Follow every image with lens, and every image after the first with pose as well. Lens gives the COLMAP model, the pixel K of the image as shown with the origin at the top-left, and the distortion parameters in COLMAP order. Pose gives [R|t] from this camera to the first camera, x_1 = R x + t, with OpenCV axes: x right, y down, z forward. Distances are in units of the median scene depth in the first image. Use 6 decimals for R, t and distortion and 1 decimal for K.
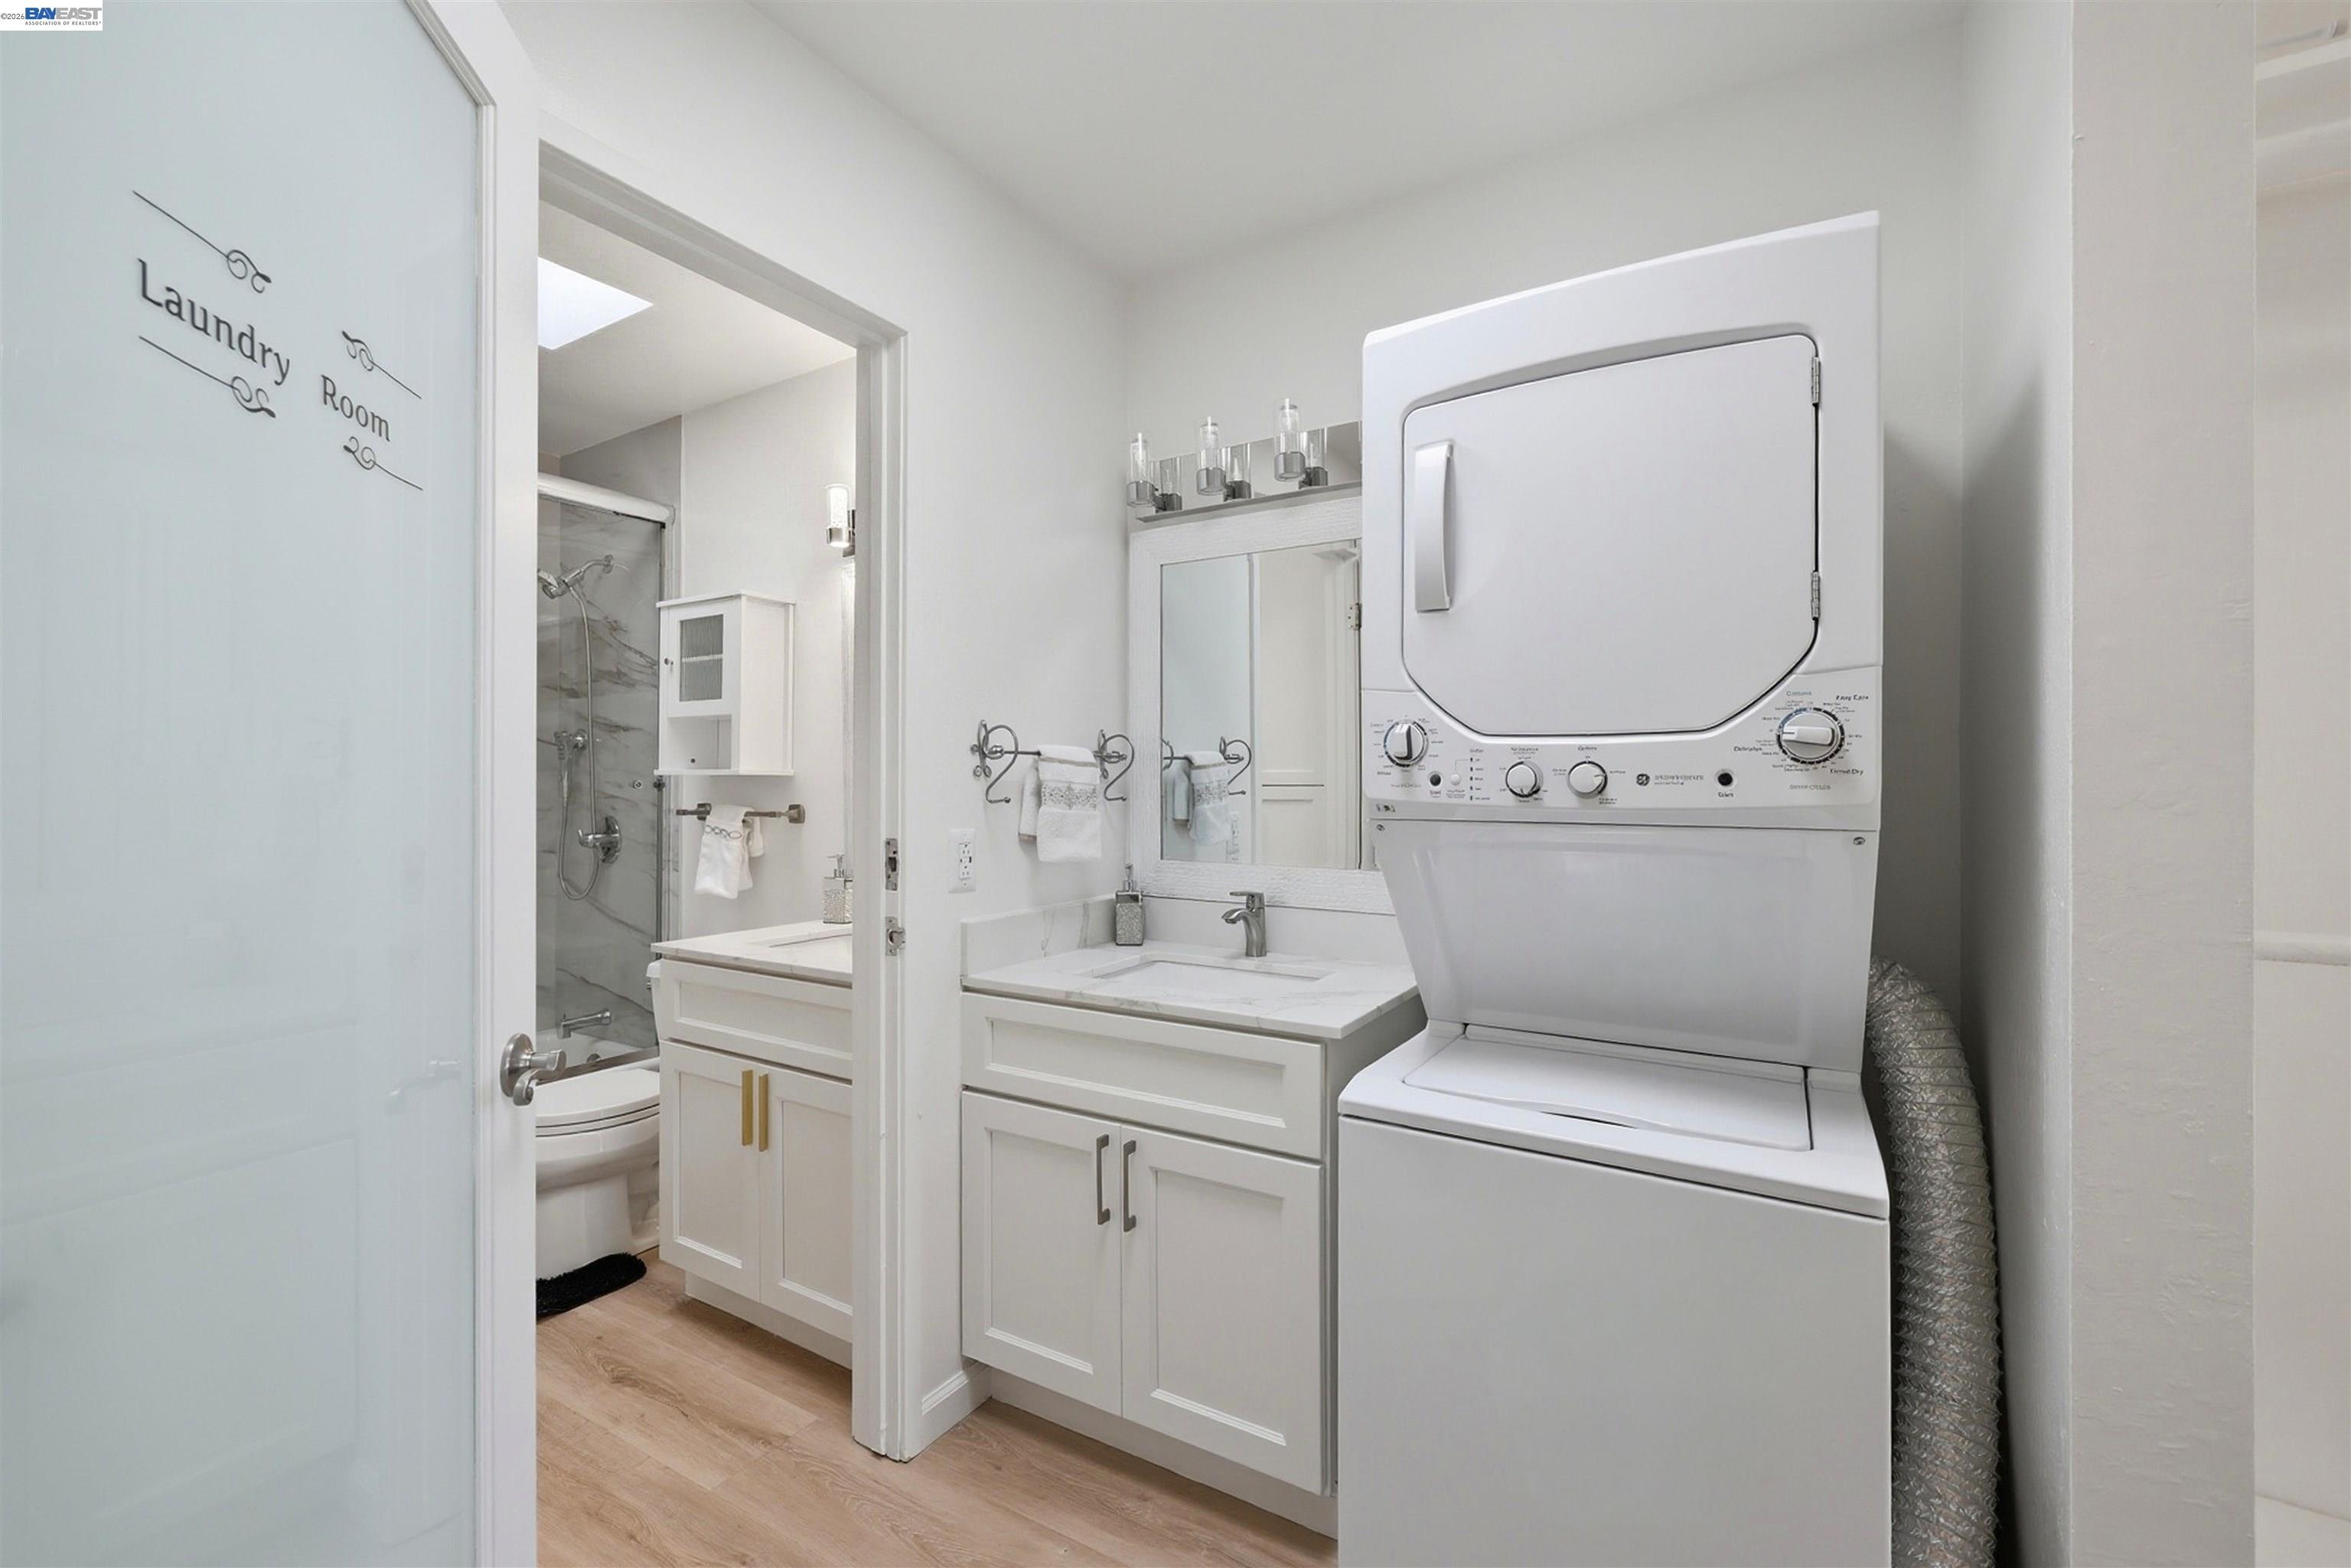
lens RADIAL K [[957.2, 0, 1162.6], [0, 957.2, 771.2], [0, 0, 1]] dist [-0.001303, 0.000593]
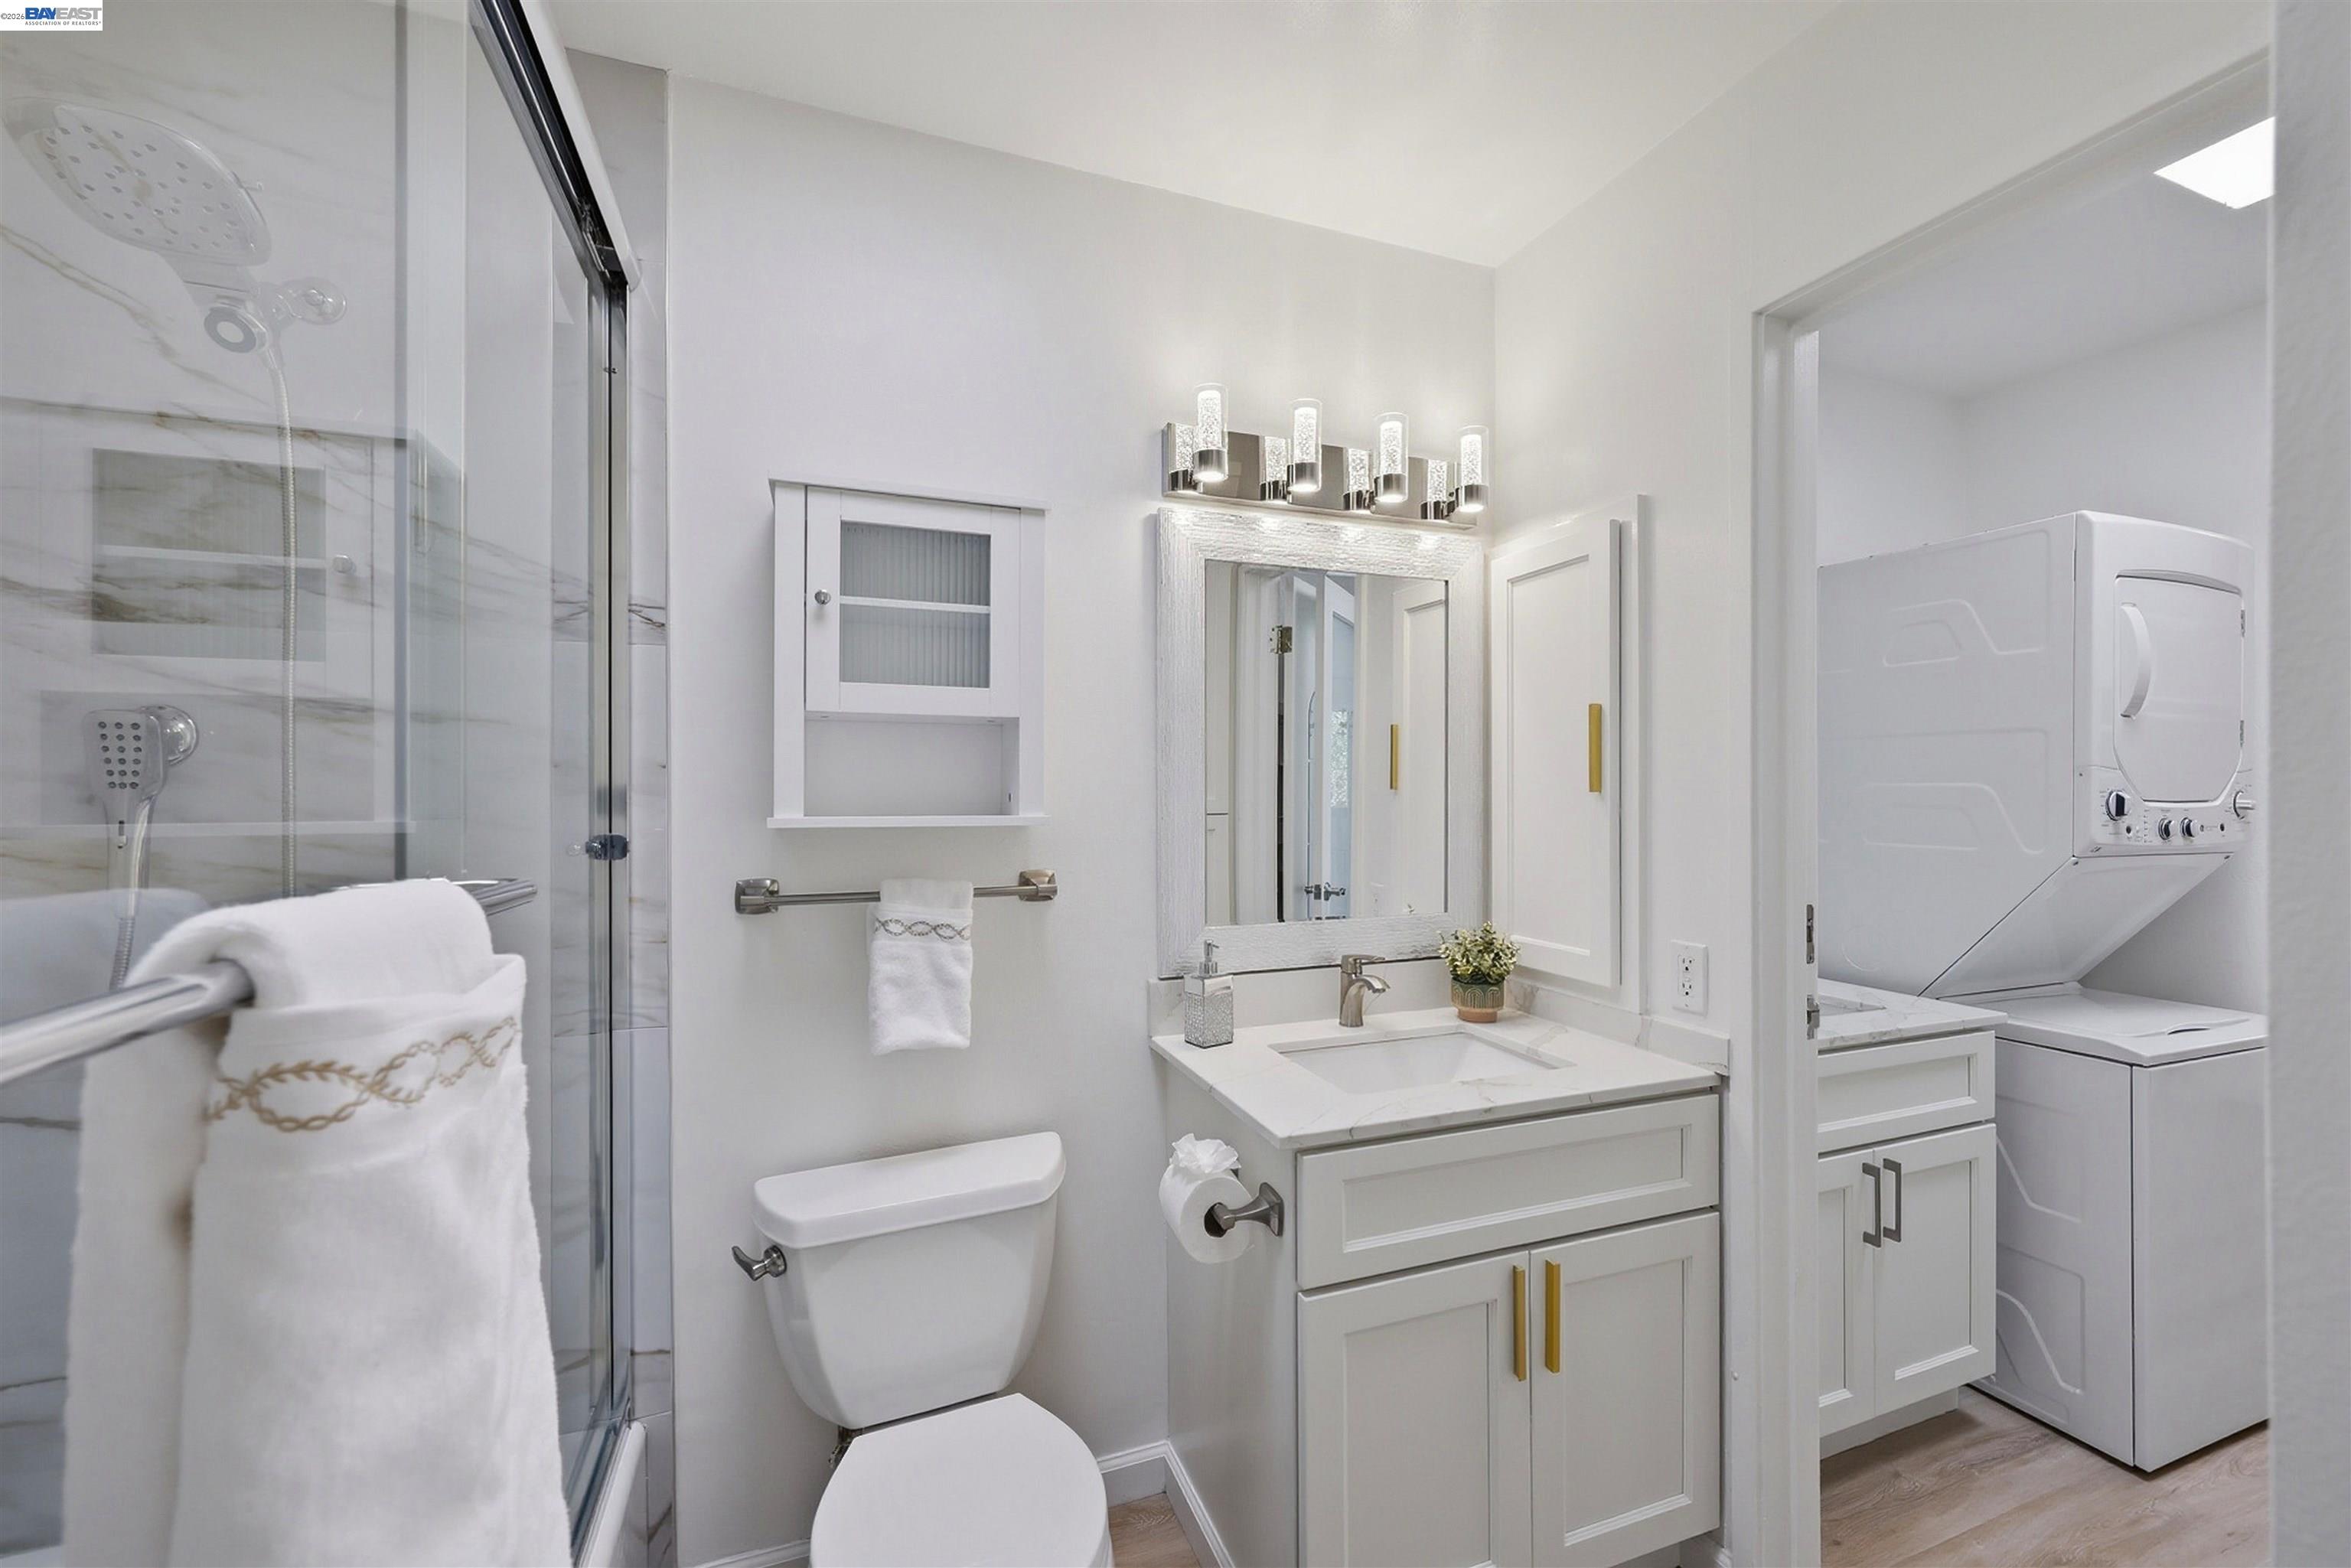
lens RADIAL K [[957.2, 0, 1179.4], [0, 957.2, 799.4], [0, 0, 1]] dist [-0.001303, 0.000593]
pose [[0.613955, 0.001181, 0.789340, -1.143164], [-0.008079, 0.999956, 0.004787, -0.021000], [-0.789299, -0.009316, 0.613938, 0.794762]]
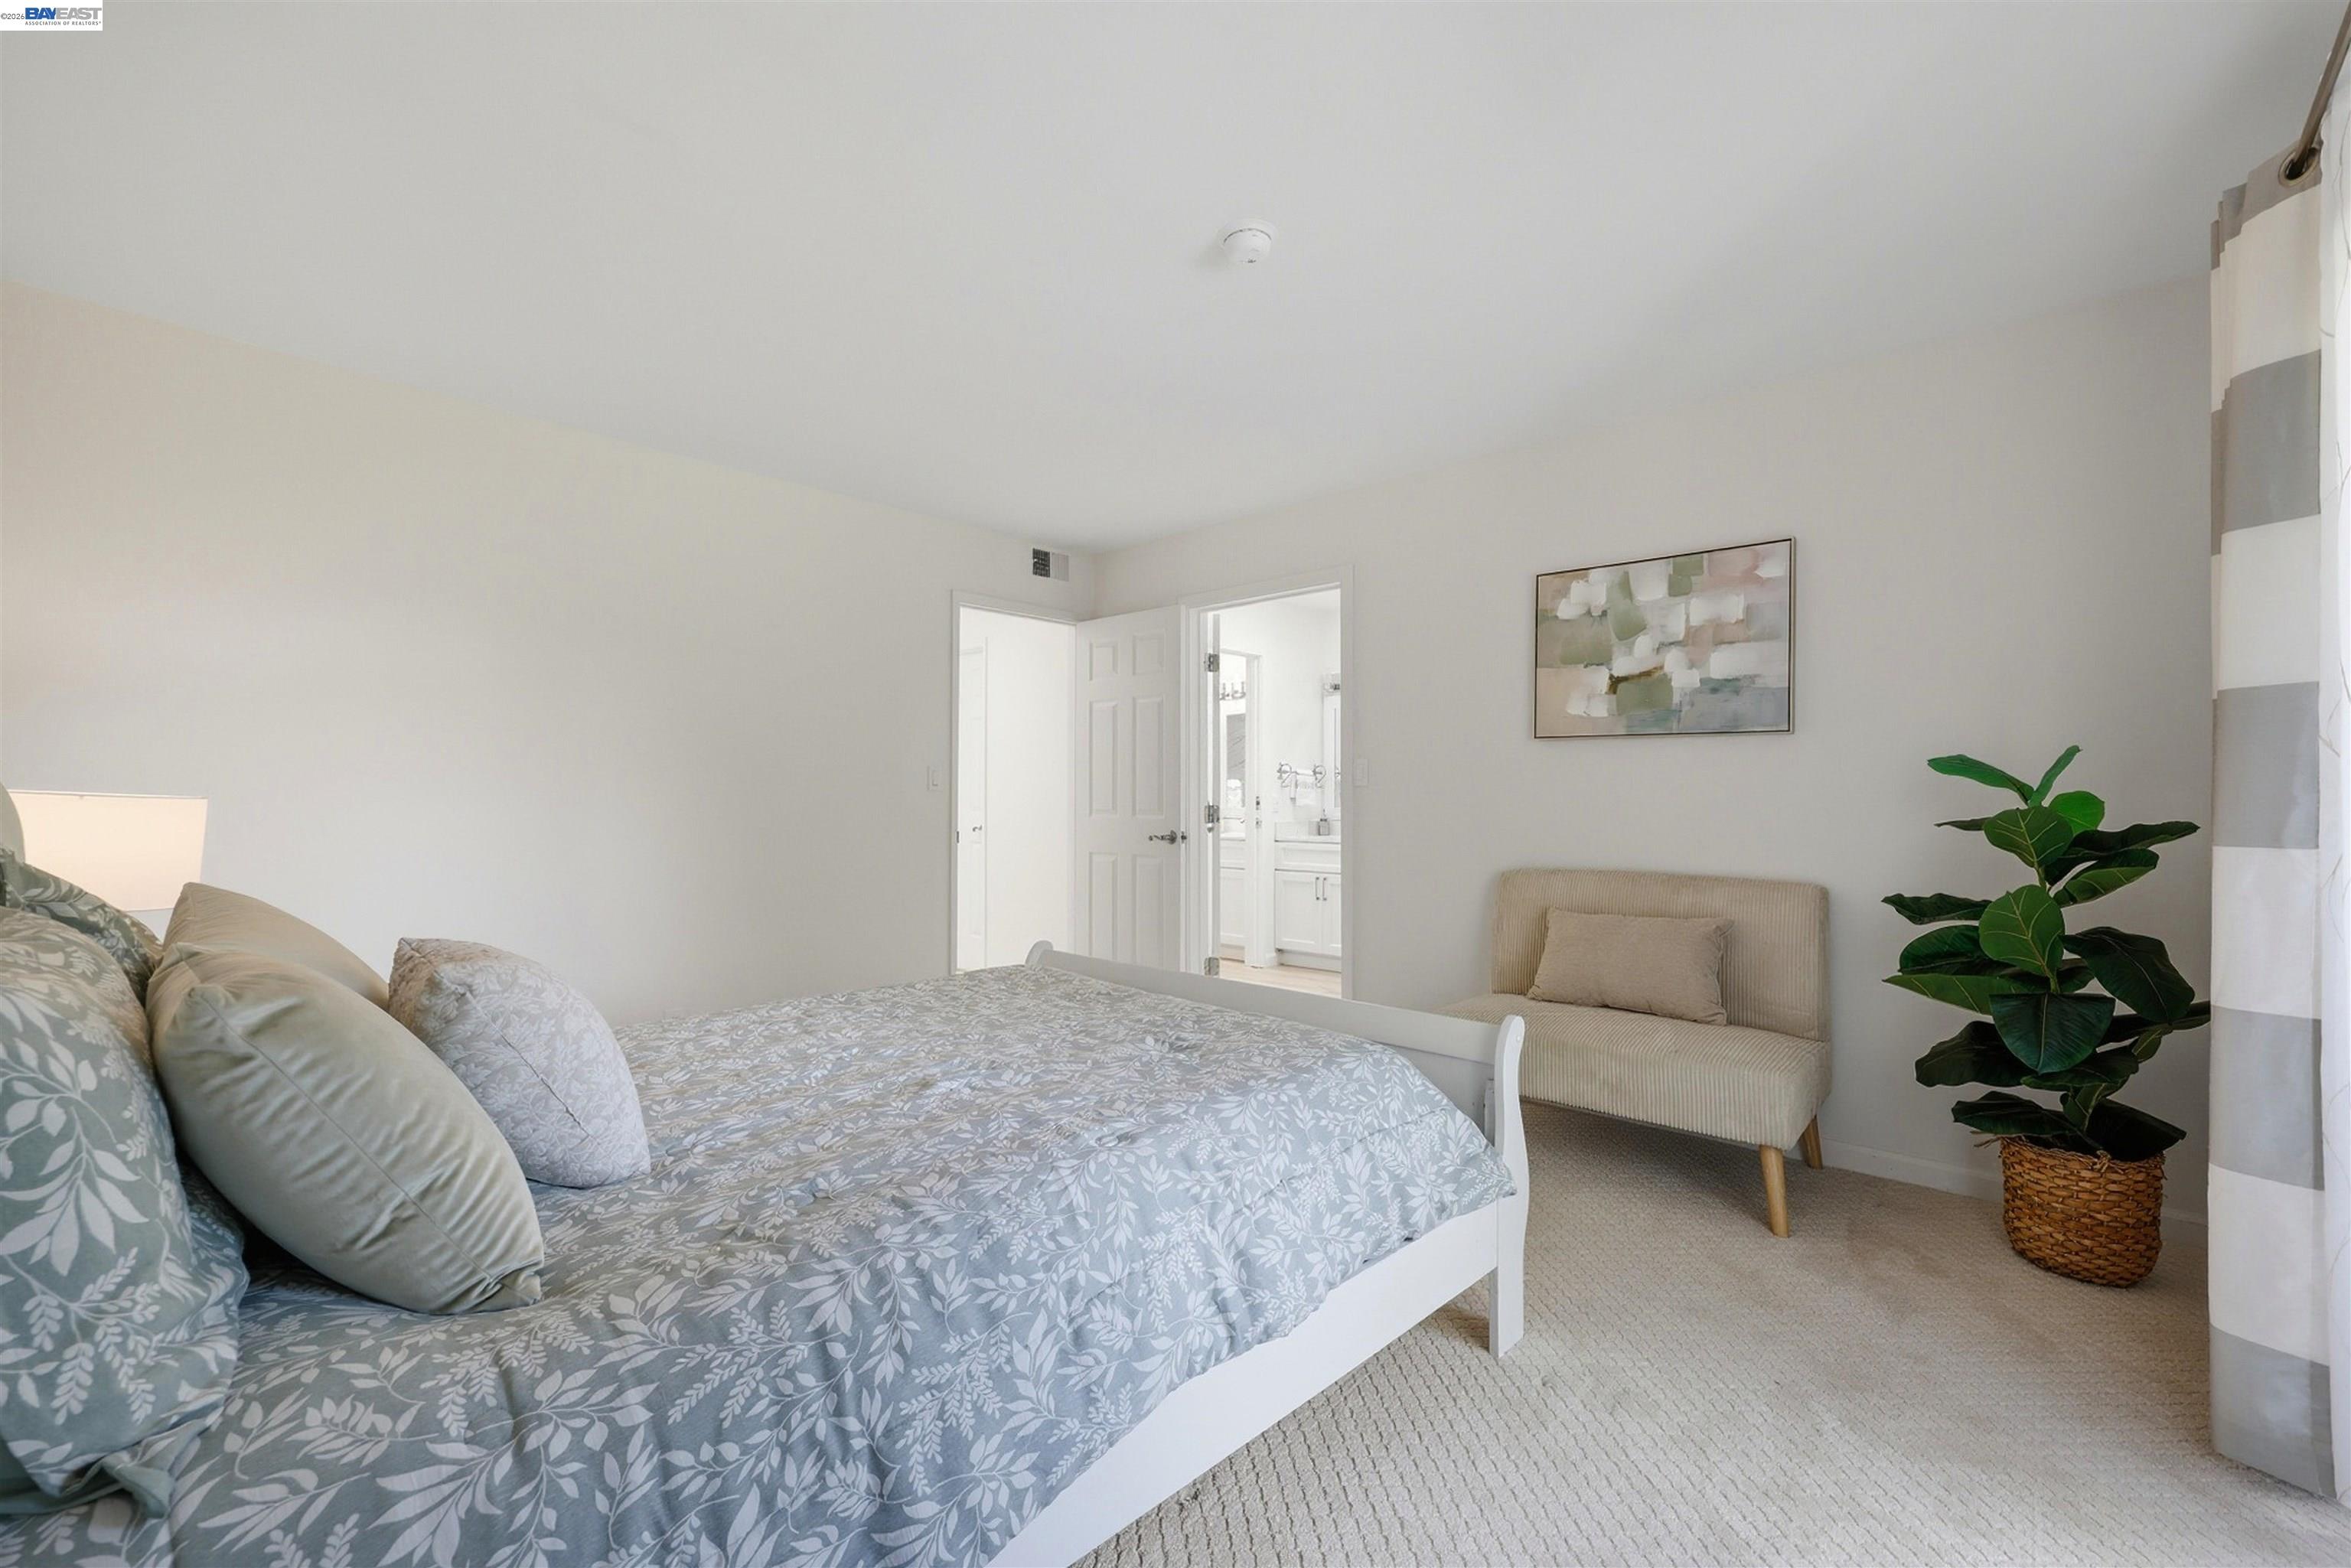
lens RADIAL K [[957.2, 0, 1173.9], [0, 957.2, 793.1], [0, 0, 1]] dist [-0.001303, 0.000593]
pose [[0.982646, -0.002368, -0.185474, 0.063586], [0.003574, 0.999975, 0.006170, 0.029674], [0.185455, -0.006725, 0.982630, -2.194864]]
